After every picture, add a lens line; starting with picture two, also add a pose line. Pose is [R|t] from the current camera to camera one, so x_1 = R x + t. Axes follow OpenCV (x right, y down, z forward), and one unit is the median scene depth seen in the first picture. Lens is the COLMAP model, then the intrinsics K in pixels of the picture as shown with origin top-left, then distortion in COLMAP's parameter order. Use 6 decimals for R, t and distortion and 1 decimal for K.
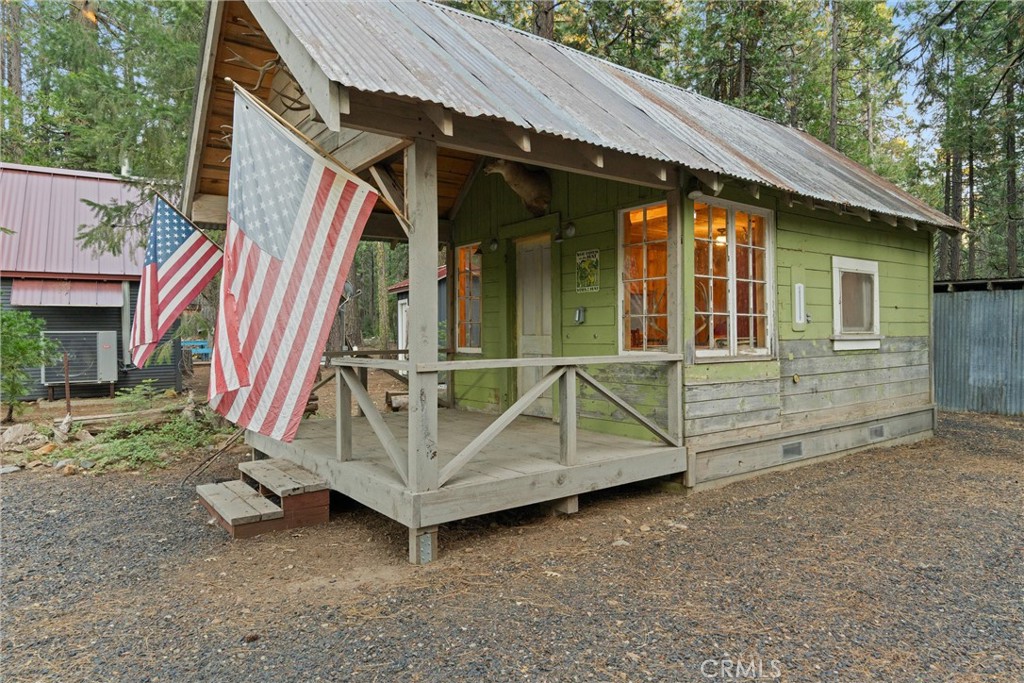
lens RADIAL K [[612.9, 0, 513.0], [0, 612.9, 339.5], [0, 0, 1]] dist [-0.002799, 0.000817]
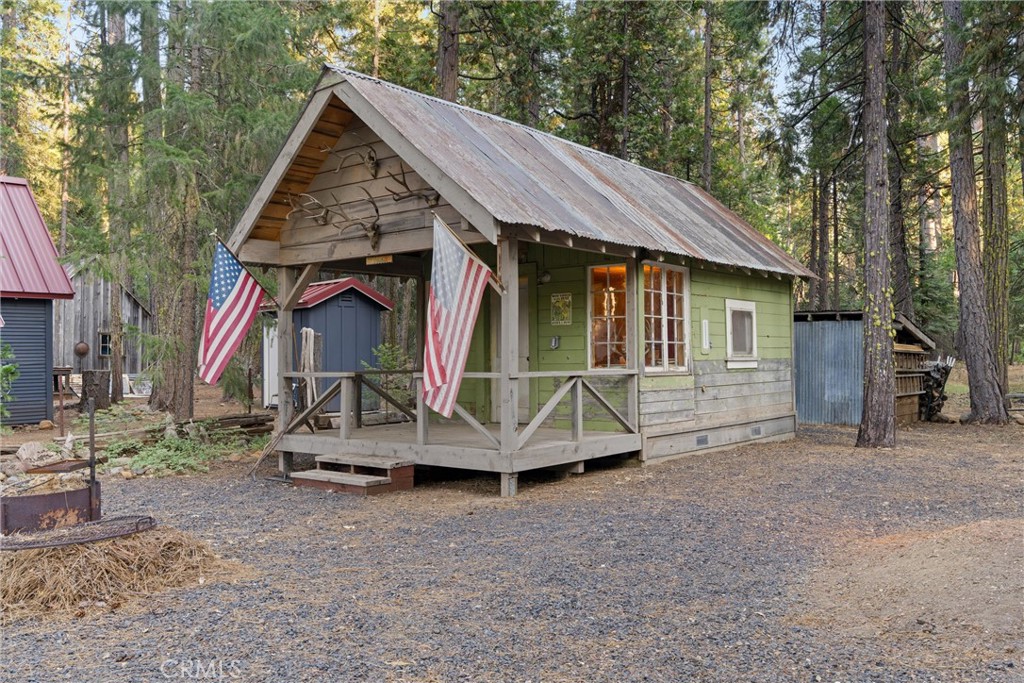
lens RADIAL K [[833.5, 0, 512.0], [0, 833.5, 341.5], [0, 0, 1]] dist [-0.003697, 0.001842]
pose [[0.966629, 0.004890, 0.256133, -0.457826], [0.003069, 0.999525, -0.030666, 0.014643], [-0.256161, 0.030428, 0.966155, -0.739333]]
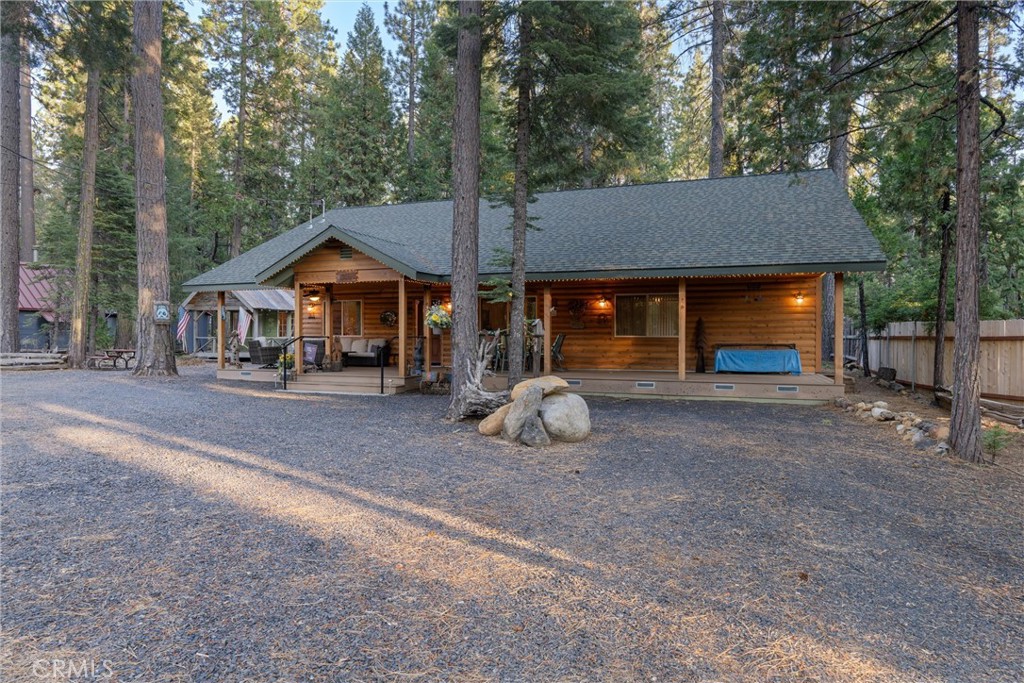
lens RADIAL K [[612.9, 0, 513.0], [0, 612.9, 339.5], [0, 0, 1]] dist [-0.002799, 0.000817]
pose [[0.808531, 0.007853, 0.588401, -1.371280], [-0.004588, 0.999965, -0.007042, 0.072489], [-0.588435, 0.002994, 0.808539, -4.768430]]
